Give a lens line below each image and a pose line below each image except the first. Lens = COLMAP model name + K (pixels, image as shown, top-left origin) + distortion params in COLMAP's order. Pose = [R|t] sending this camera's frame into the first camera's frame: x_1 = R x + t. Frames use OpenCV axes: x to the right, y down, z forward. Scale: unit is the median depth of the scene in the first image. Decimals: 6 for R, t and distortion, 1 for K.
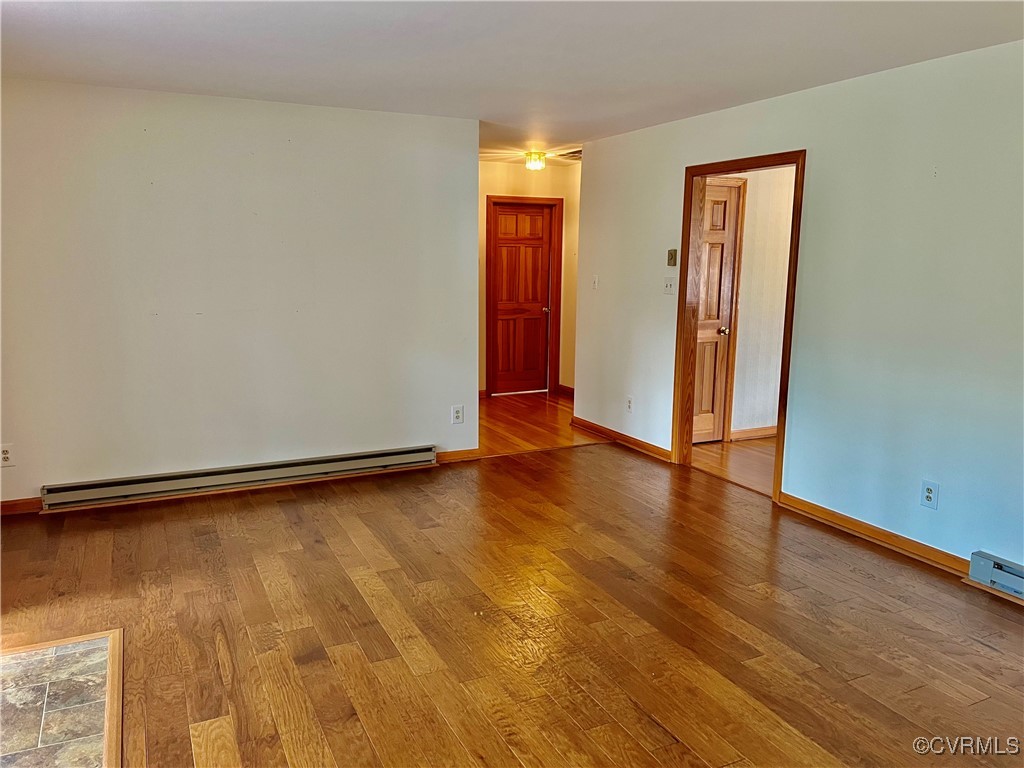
lens RADIAL K [[769.4, 0, 511.2], [0, 769.4, 387.1], [0, 0, 1]] dist [0.076237, -0.089053]
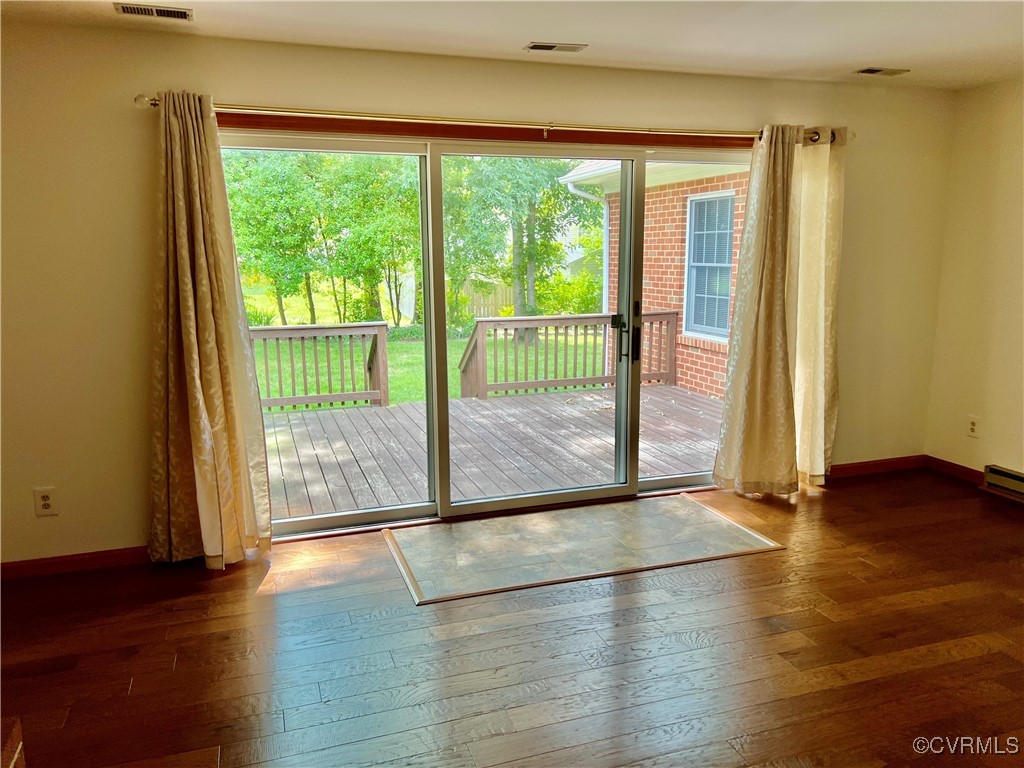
lens RADIAL K [[769.4, 0, 511.2], [0, 769.4, 387.1], [0, 0, 1]] dist [0.076237, -0.089053]
pose [[-0.124819, 0.166301, -0.978143, 0.611908], [-0.165070, 0.968633, 0.185749, -0.078034], [0.978352, 0.184647, -0.093452, 0.566306]]
